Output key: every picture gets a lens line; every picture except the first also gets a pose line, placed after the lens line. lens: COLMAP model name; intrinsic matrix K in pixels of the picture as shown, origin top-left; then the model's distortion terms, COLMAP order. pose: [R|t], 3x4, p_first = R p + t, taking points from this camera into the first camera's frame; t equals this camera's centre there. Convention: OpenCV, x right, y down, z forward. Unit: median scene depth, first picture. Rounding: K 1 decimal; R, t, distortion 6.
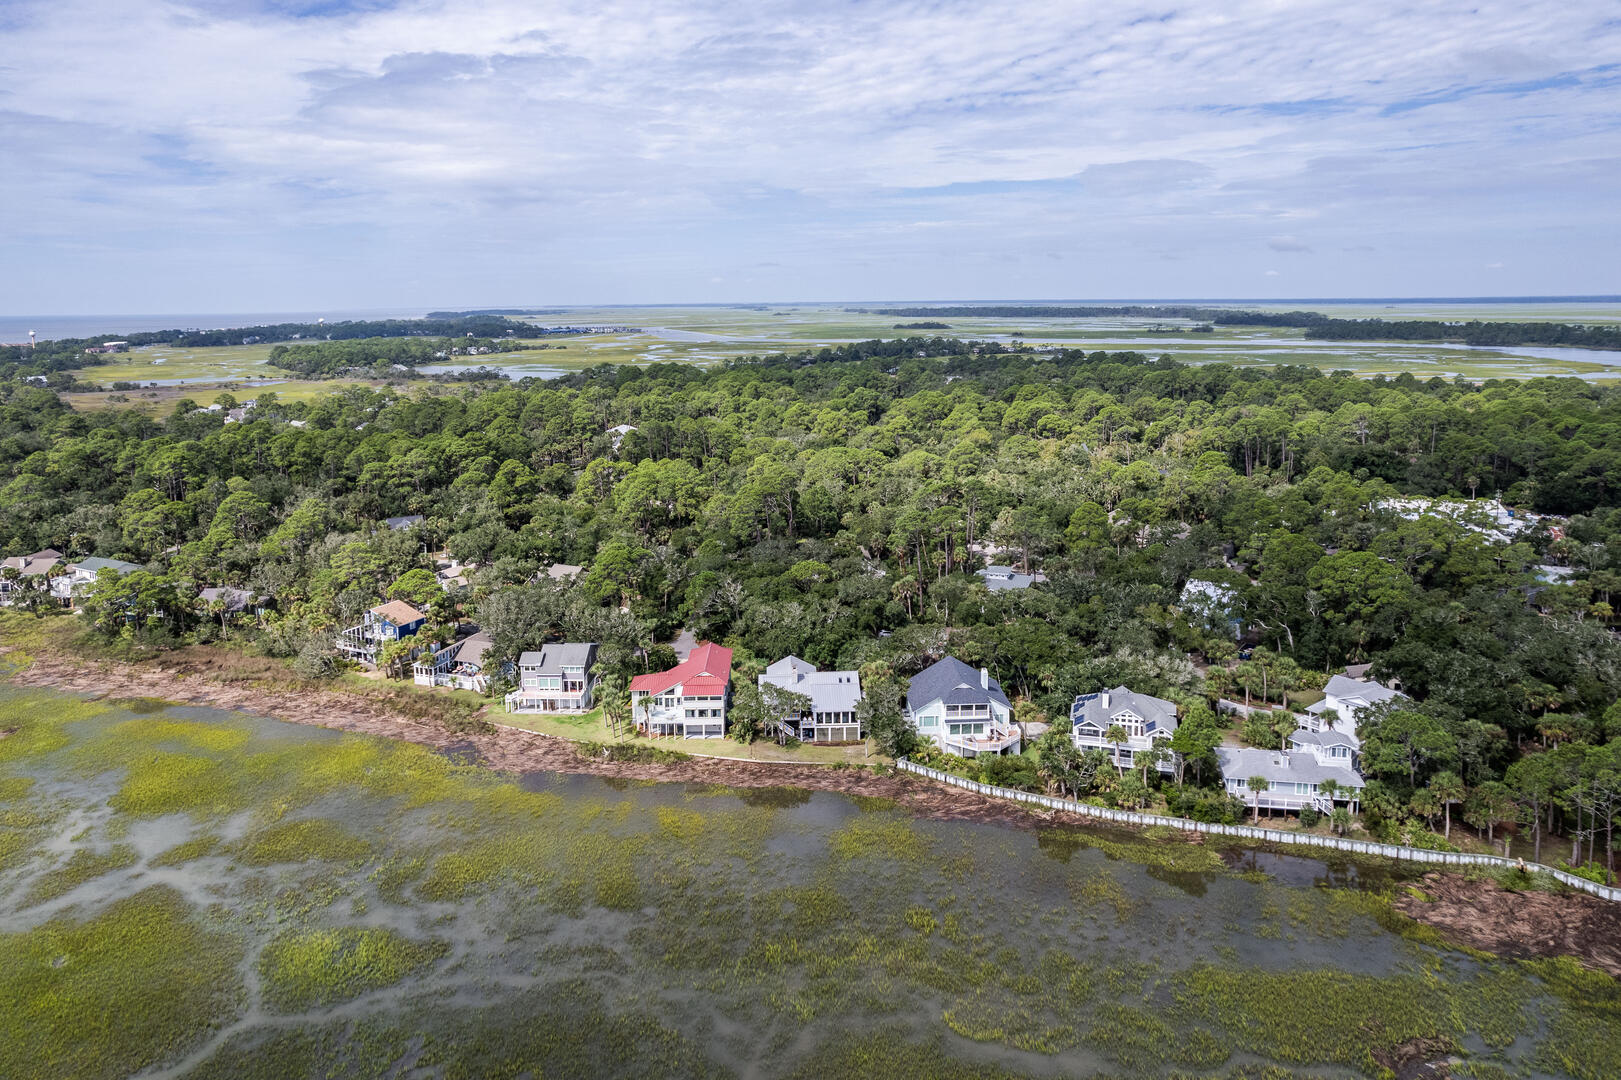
lens RADIAL K [[1041.9, 0, 818.7], [0, 1041.9, 523.3], [0, 0, 1]] dist [-0.075518, 0.076964]
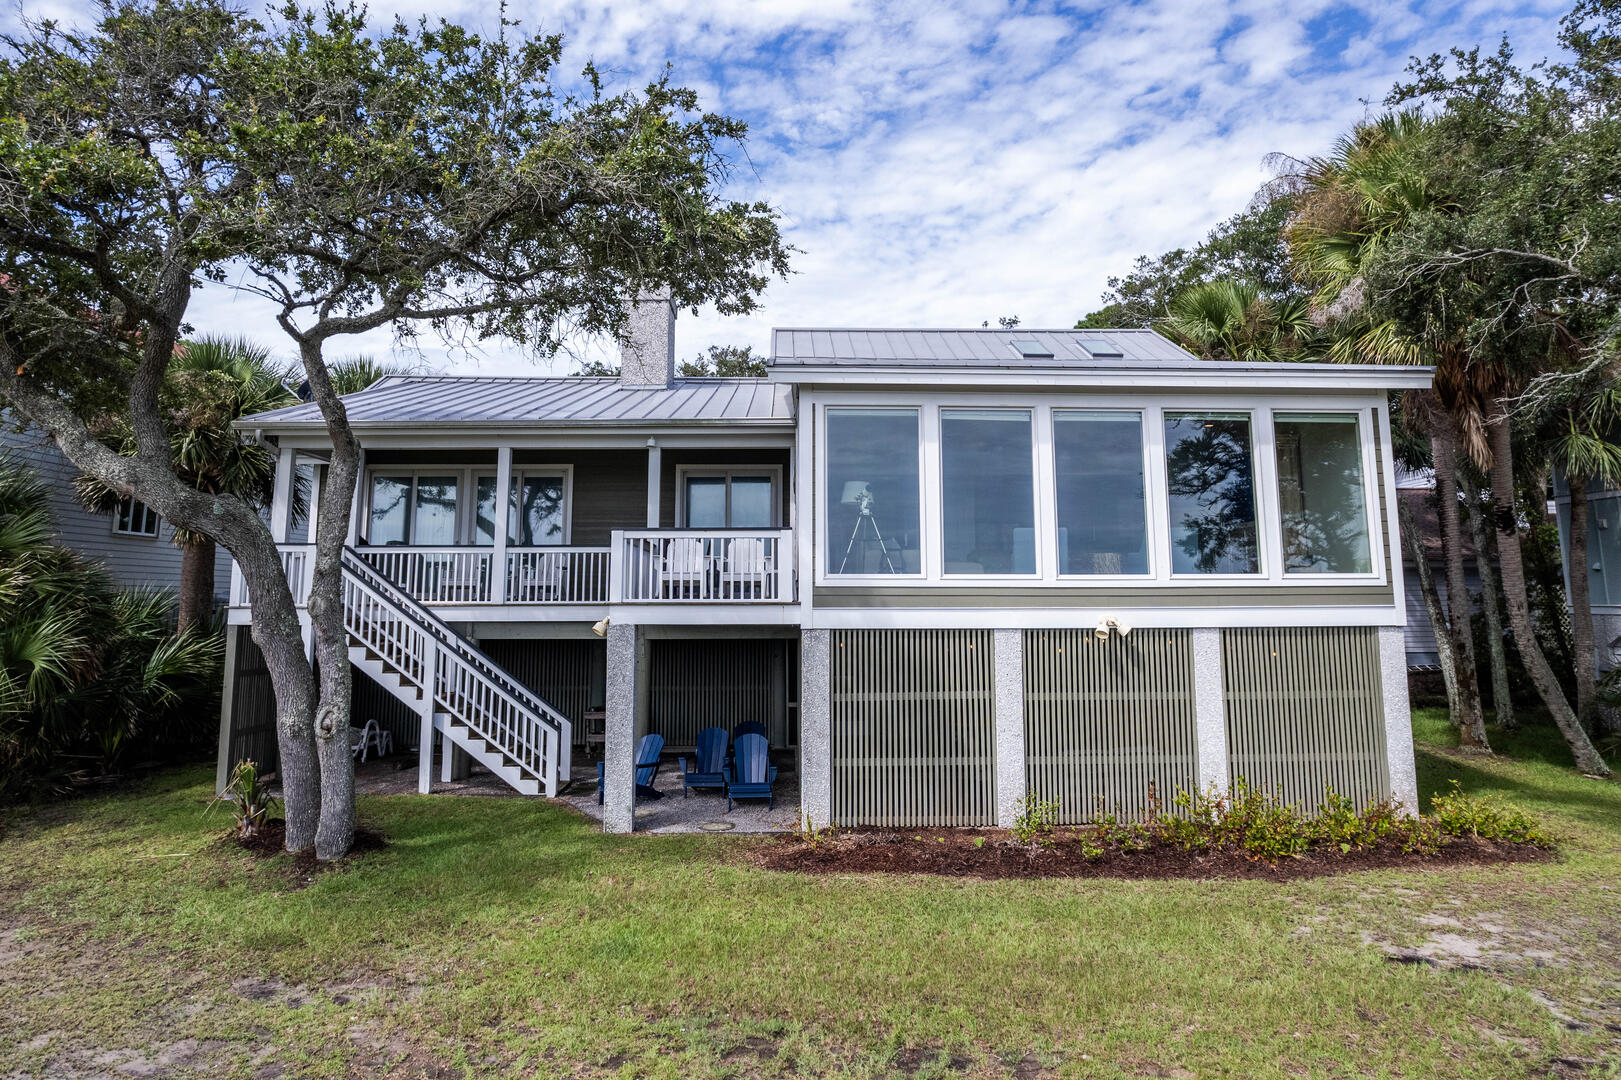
lens RADIAL K [[1084.8, 0, 814.1], [0, 1084.8, 429.6], [0, 0, 1]] dist [-0.077718, 0.068561]
pose [[0.999901, 0.005338, -0.012986, -0.002266], [-0.009731, 0.930211, -0.366895, 0.218665], [0.010121, 0.366985, 0.930172, 0.956263]]
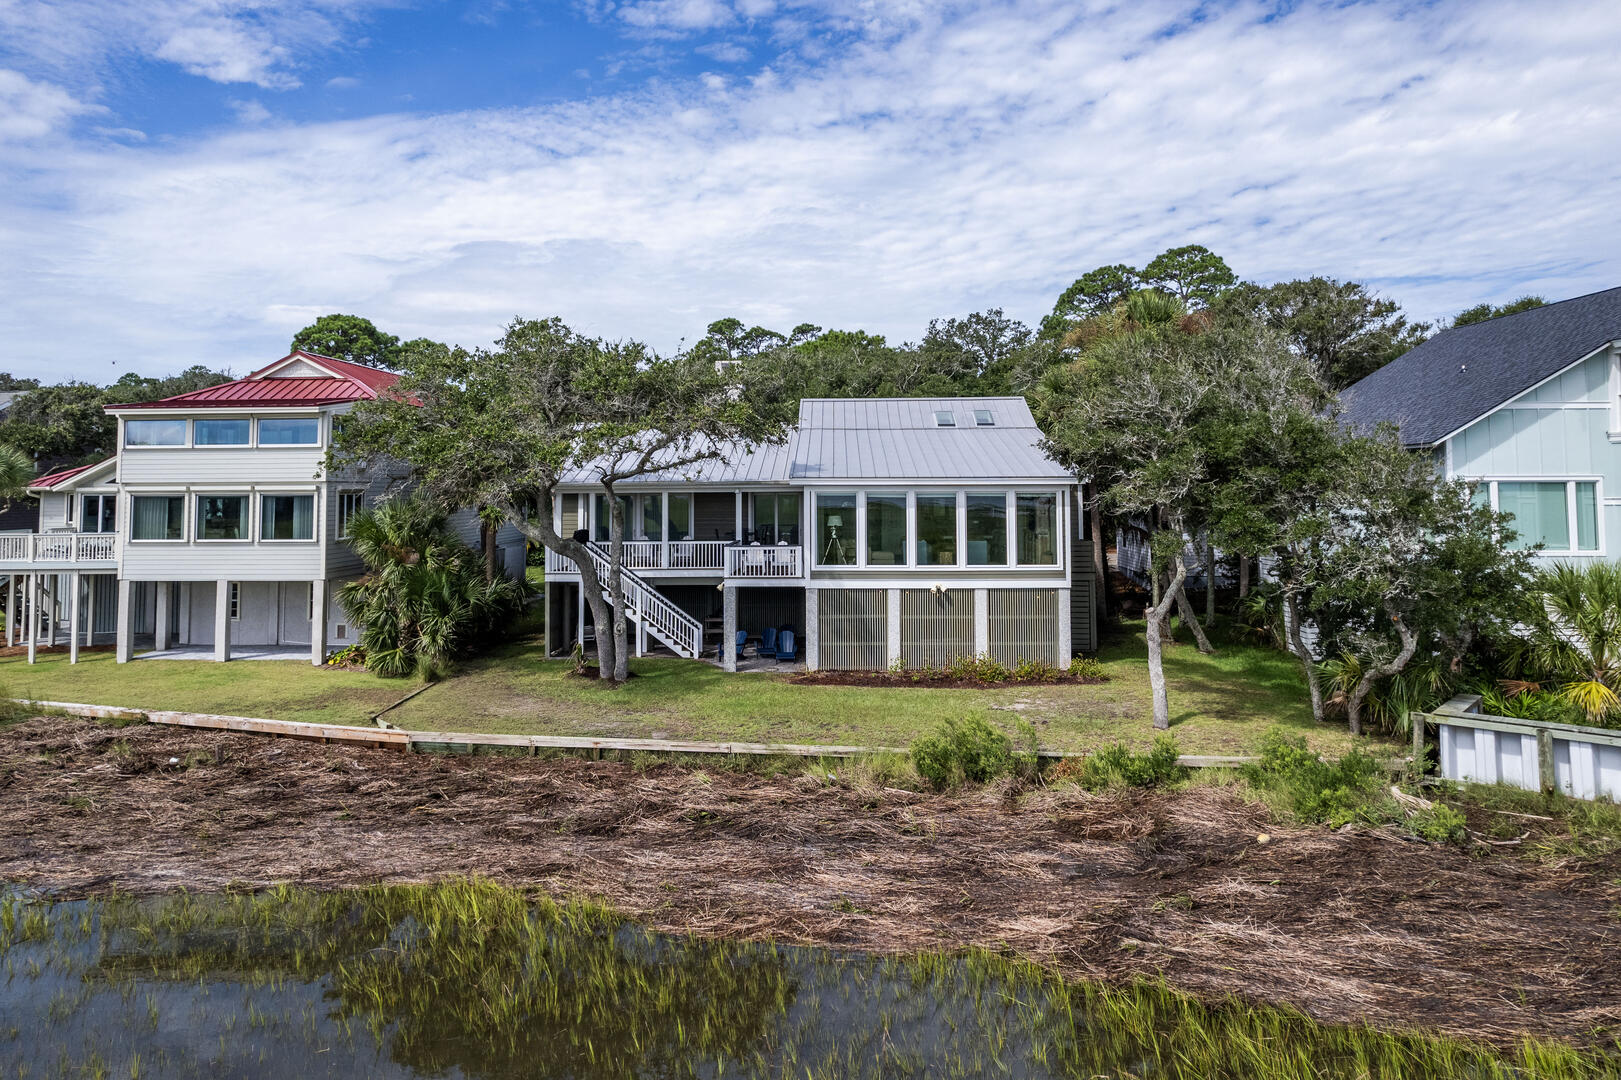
lens RADIAL K [[1070.1, 0, 814.9], [0, 1070.1, 449.8], [0, 0, 1]] dist [-0.075330, 0.069825]
pose [[0.997901, 0.002808, -0.064703, 0.009231], [-0.018808, 0.968566, -0.248043, 0.225721], [0.061973, 0.248739, 0.966586, 0.851975]]
